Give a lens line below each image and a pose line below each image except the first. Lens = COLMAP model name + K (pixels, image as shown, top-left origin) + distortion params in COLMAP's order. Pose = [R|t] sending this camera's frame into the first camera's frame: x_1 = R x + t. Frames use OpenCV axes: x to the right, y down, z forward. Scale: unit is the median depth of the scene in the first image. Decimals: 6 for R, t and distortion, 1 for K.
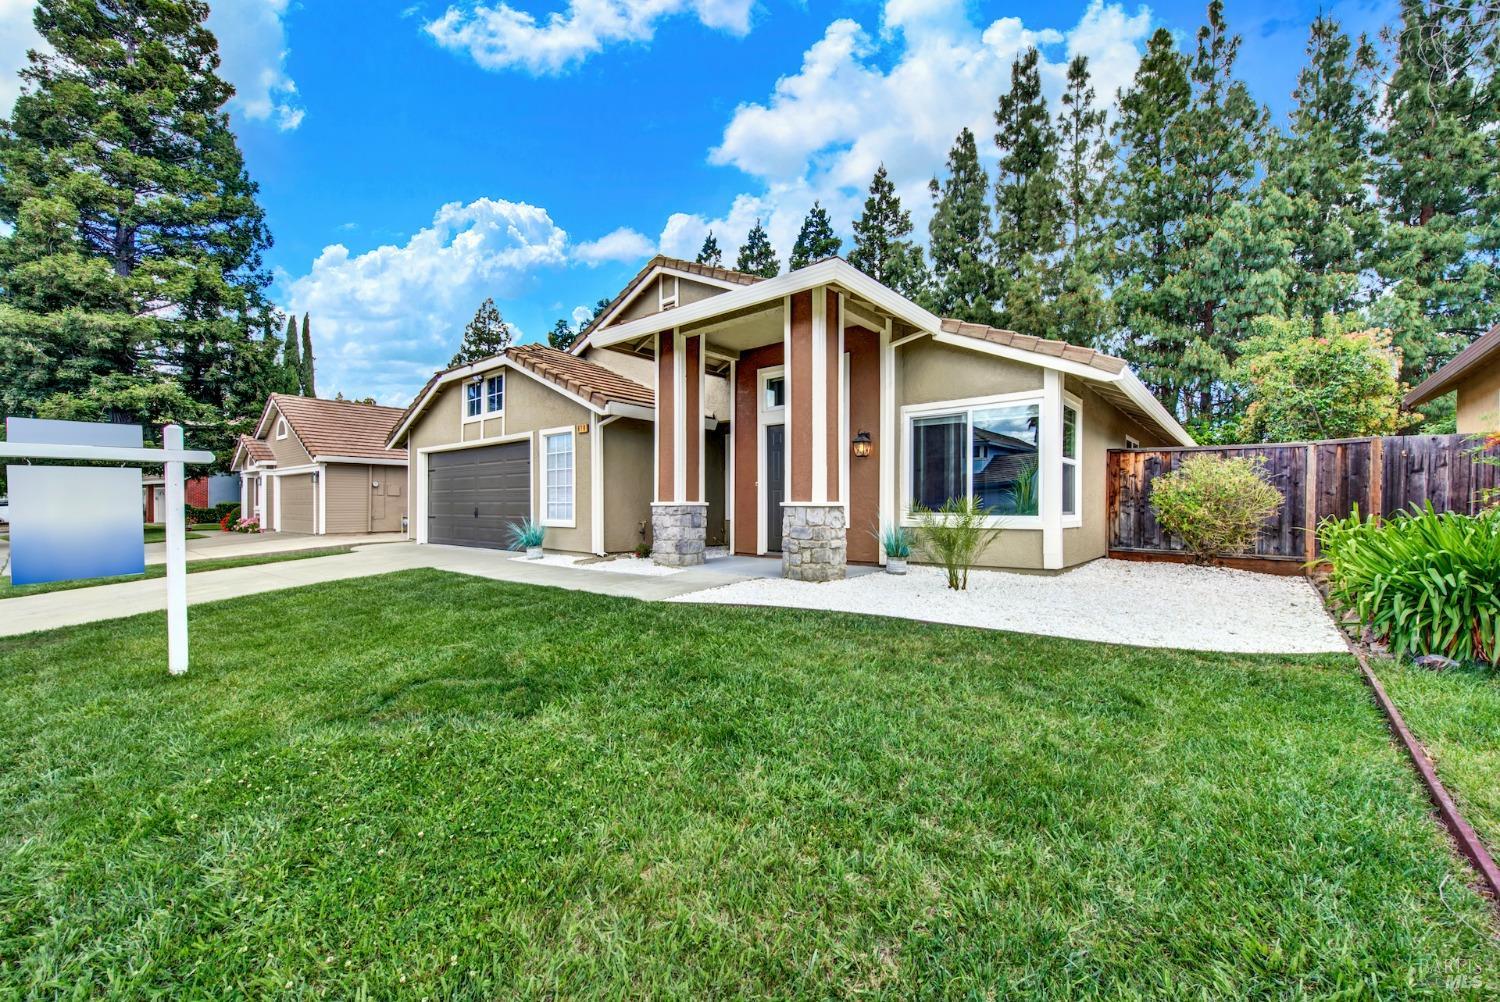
lens RADIAL K [[607.3, 0, 757.6], [0, 607.3, 510.3], [0, 0, 1]] dist [0.000272, -0.000302]
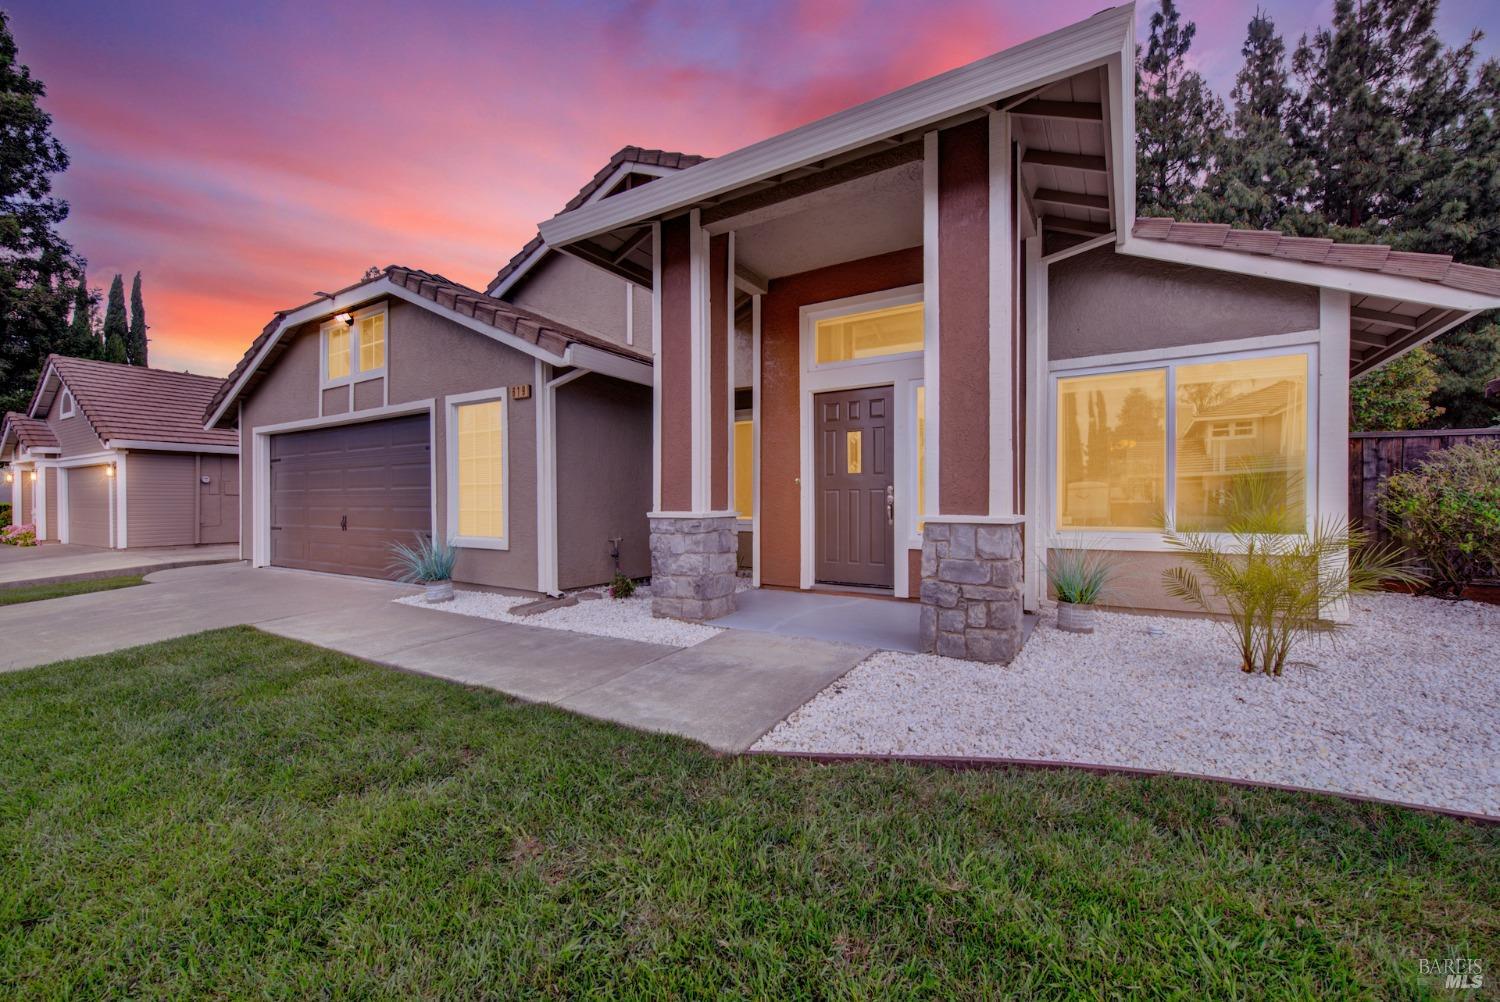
lens RADIAL K [[602.8, 0, 753.0], [0, 602.8, 508.4], [0, 0, 1]] dist [0.007178, -0.000134]
pose [[0.990937, -0.003789, 0.134273, -0.096778], [0.003440, 0.999990, 0.002833, -0.011346], [-0.134282, -0.002346, 0.990940, 0.253680]]
